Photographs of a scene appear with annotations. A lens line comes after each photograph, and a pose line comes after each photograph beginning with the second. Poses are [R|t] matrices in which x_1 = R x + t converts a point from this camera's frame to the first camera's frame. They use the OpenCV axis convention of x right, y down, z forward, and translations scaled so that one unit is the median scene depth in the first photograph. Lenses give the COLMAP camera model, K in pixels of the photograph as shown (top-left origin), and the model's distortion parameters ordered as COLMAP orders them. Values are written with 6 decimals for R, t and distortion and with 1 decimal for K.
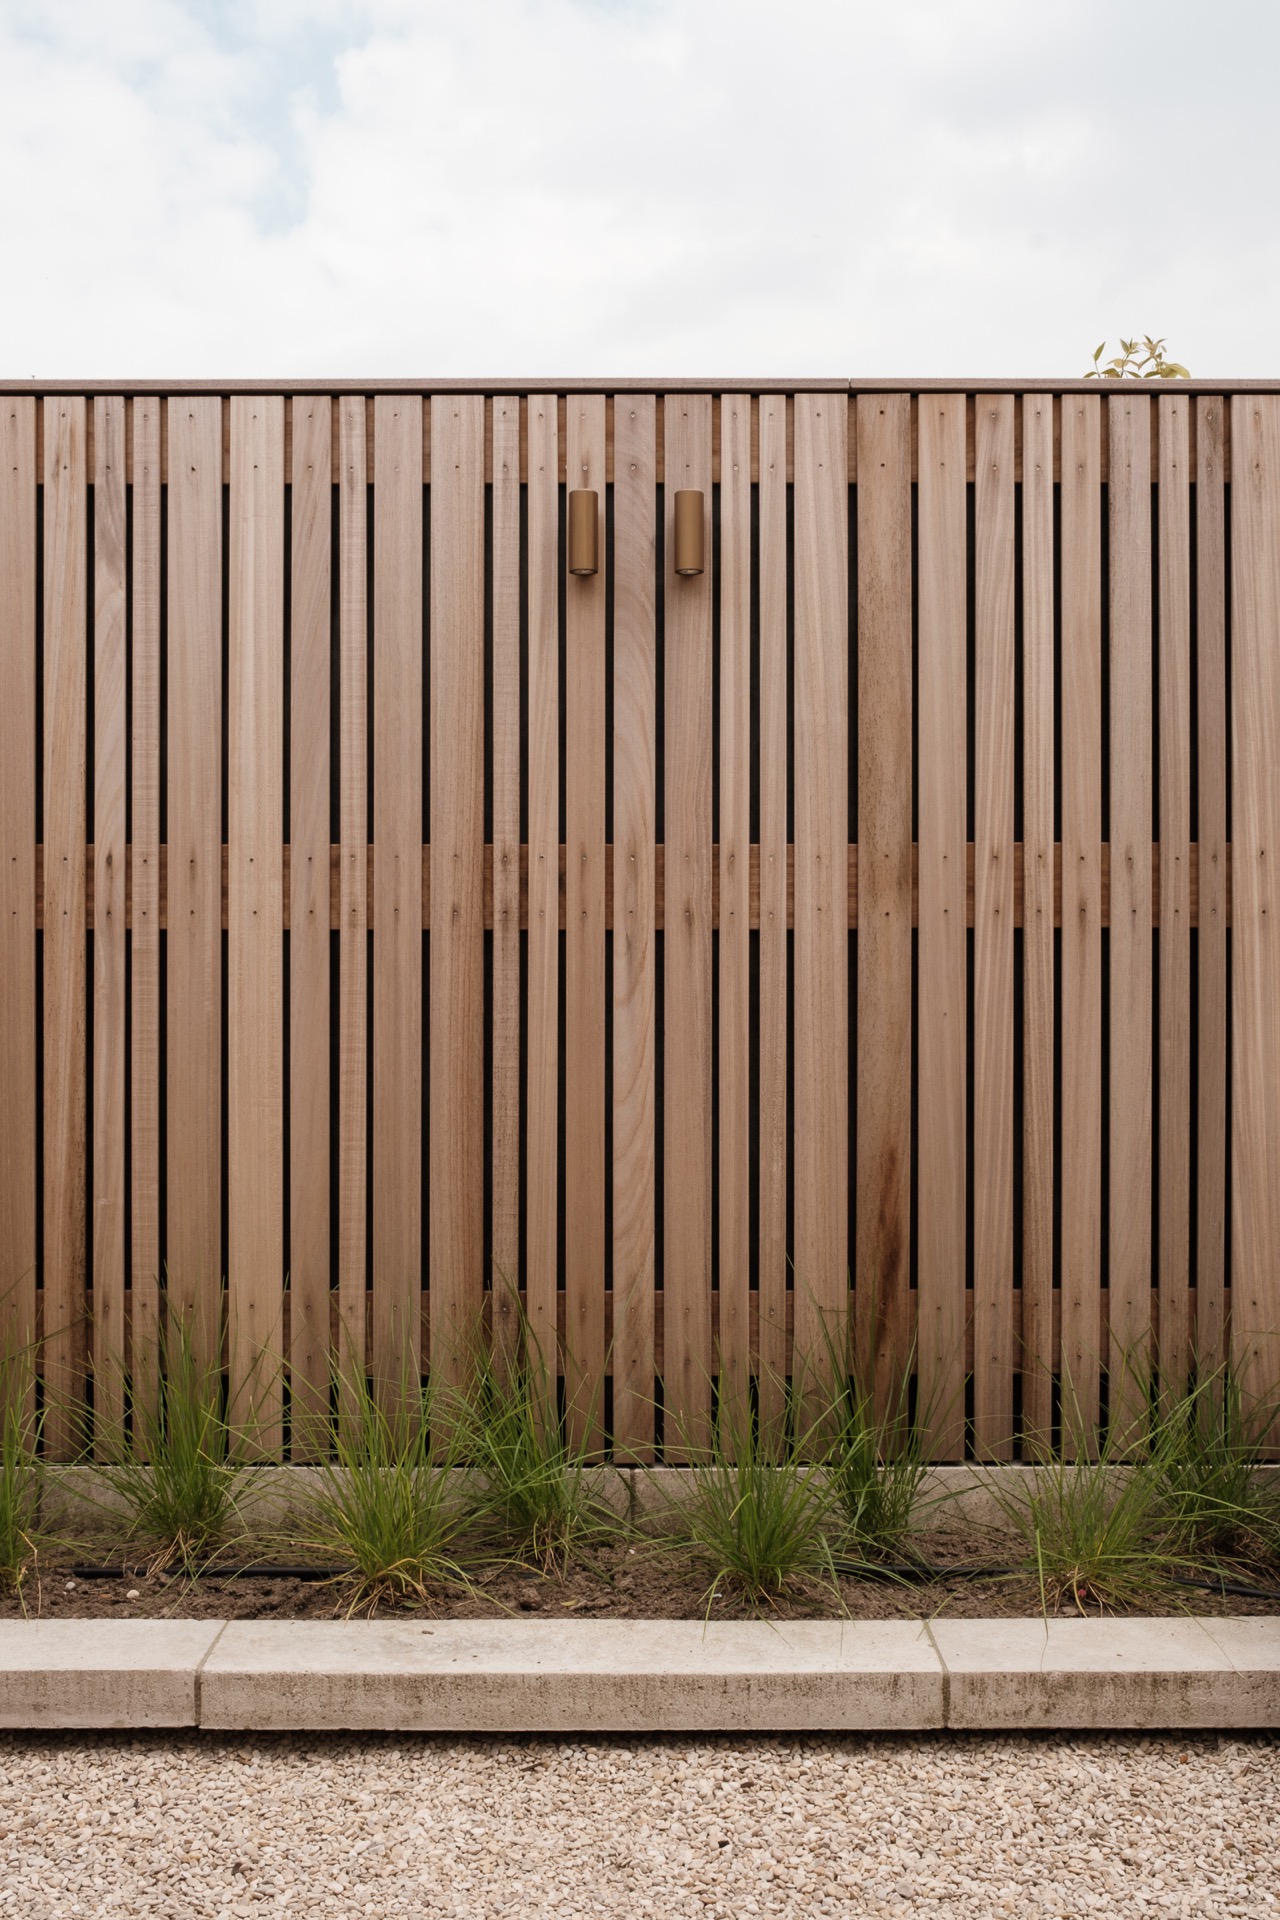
lens RADIAL K [[2443.5, 0, 640.0], [0, 2443.5, 960.0], [0, 0, 1]] dist [-0.022254, -0.016985]
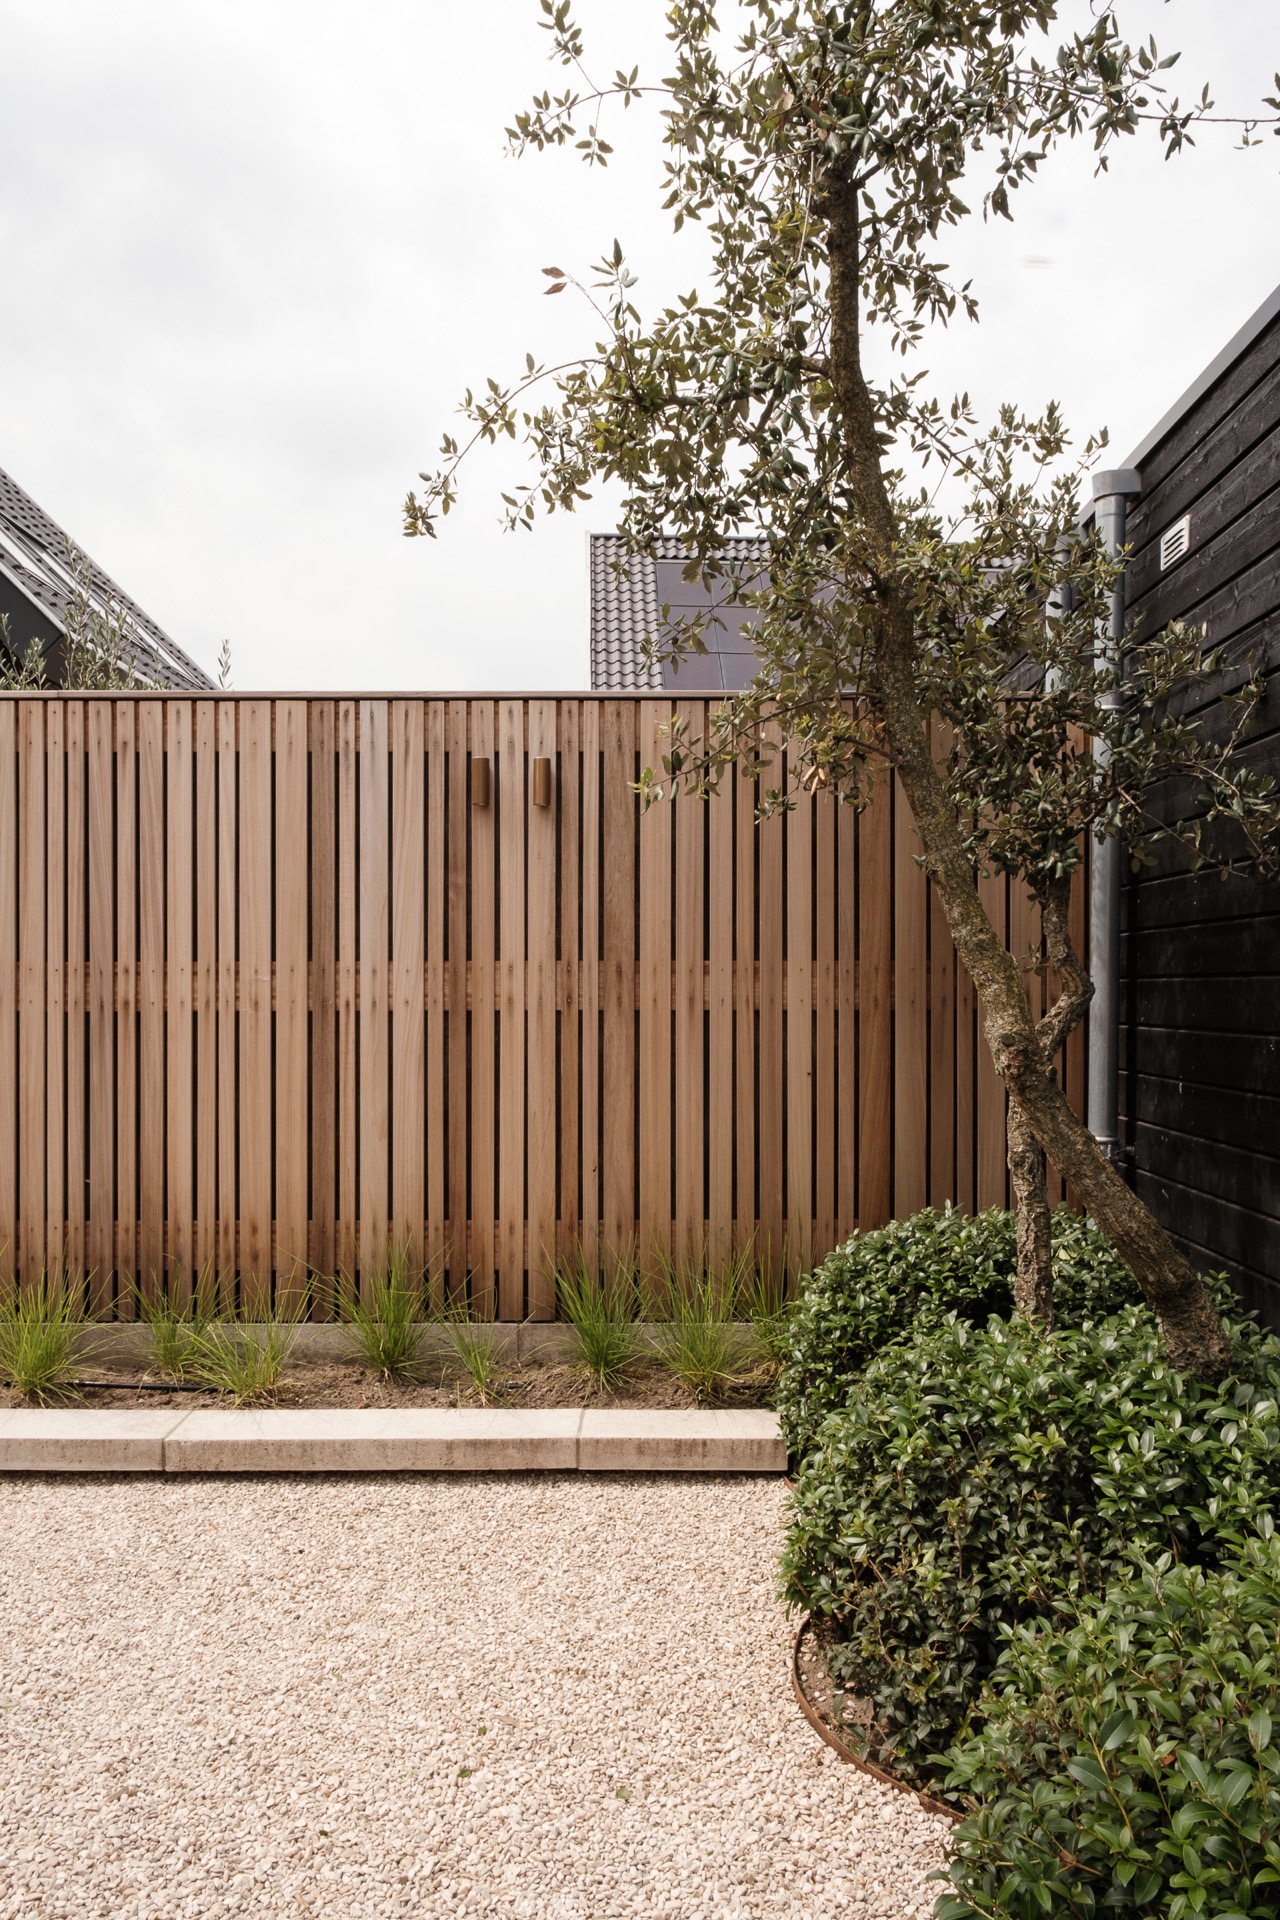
lens RADIAL K [[1411.2, 0, 639.7], [0, 1411.2, 1067.8], [0, 0, 1]] dist [0.000023, 0.000492]
pose [[0.999976, -0.001361, 0.006792, 0.358439], [0.001176, 0.999630, 0.027179, 0.000064], [-0.006826, -0.027170, 0.999608, -0.002306]]
